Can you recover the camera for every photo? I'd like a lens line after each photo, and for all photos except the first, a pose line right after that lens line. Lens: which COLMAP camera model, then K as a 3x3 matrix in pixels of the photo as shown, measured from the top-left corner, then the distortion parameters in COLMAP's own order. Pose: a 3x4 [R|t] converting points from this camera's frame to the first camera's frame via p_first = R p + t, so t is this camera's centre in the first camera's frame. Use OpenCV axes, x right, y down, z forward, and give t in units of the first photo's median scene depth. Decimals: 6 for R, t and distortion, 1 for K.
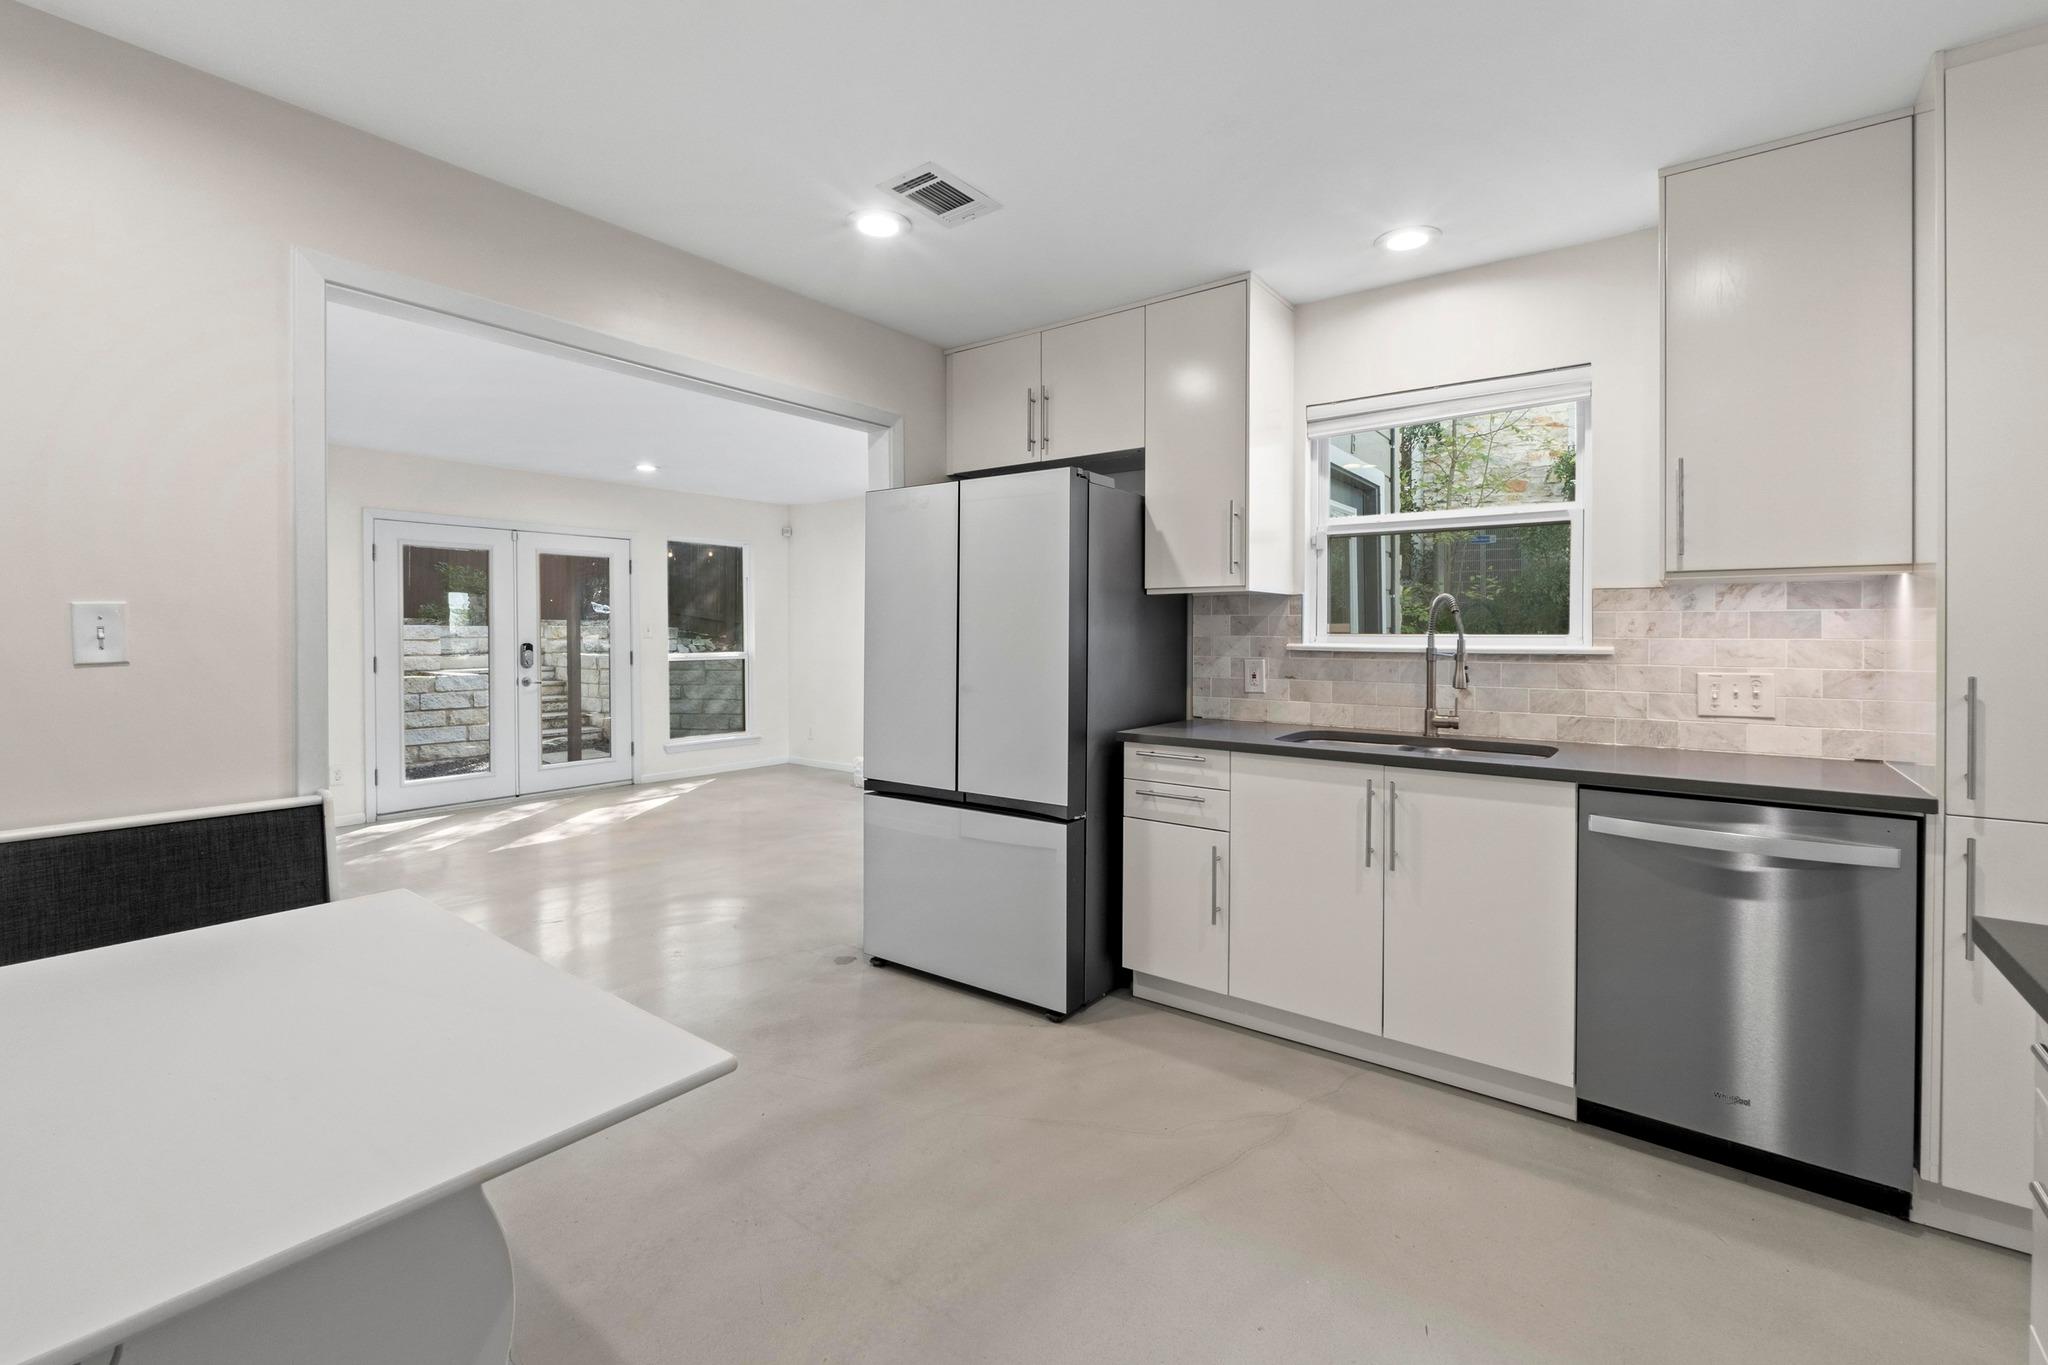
lens RADIAL K [[884.2, 0, 1020.2], [0, 884.2, 640.9], [0, 0, 1]] dist [-0.010300, 0.000746]
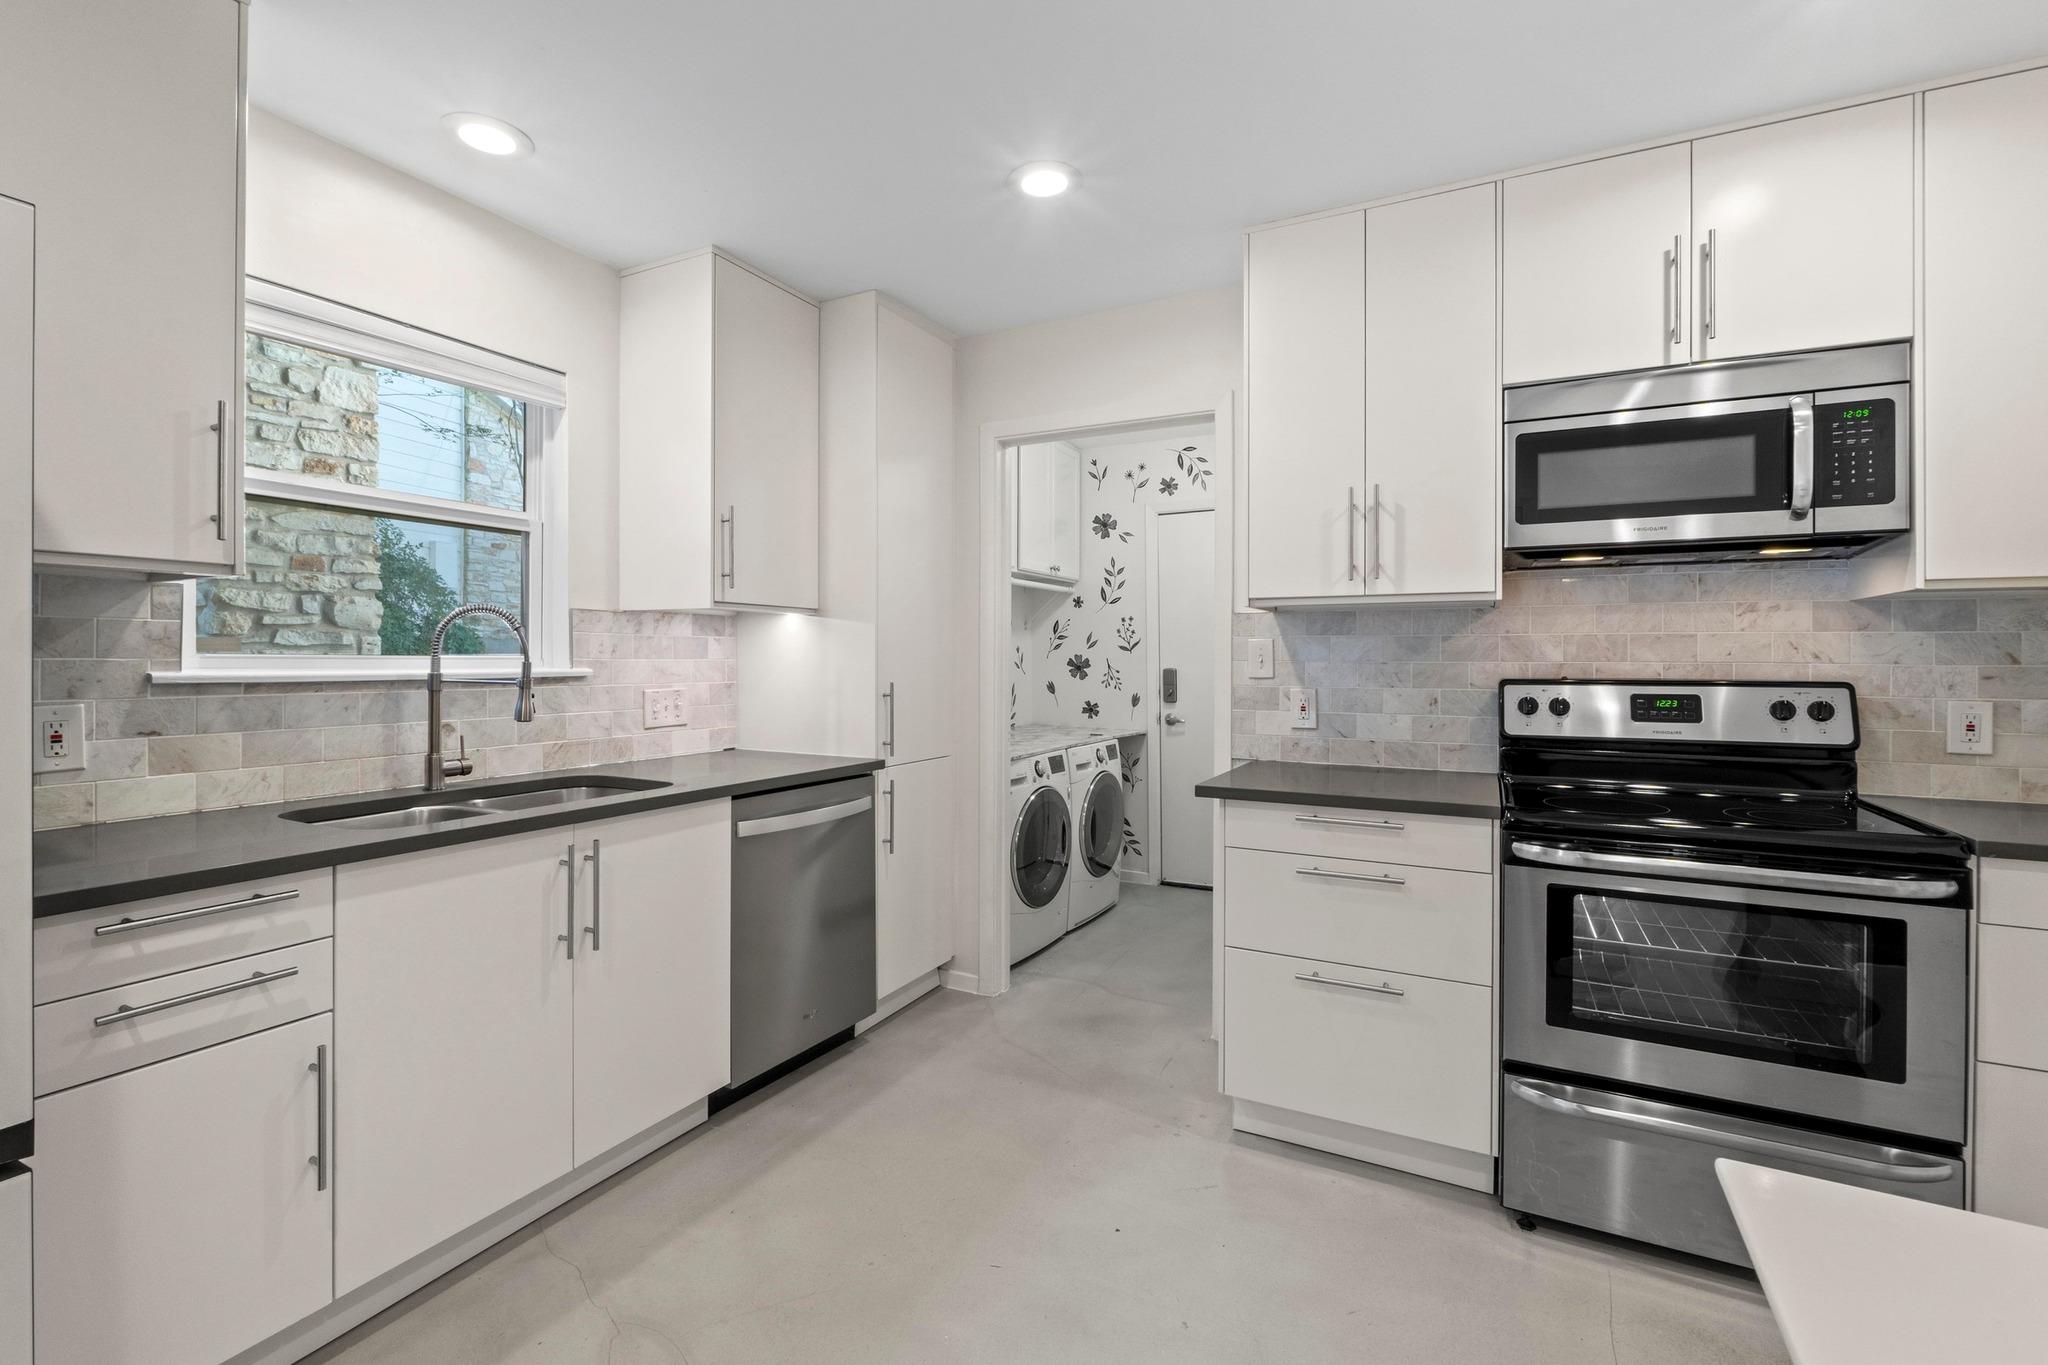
lens RADIAL K [[886.8, 0, 1028.2], [0, 886.8, 656.3], [0, 0, 1]] dist [-0.008239, 0.000473]
pose [[-0.178324, -0.001601, 0.983970, -0.407127], [0.002945, 0.999993, 0.002161, -0.007537], [-0.983967, 0.003283, -0.178318, 0.695023]]
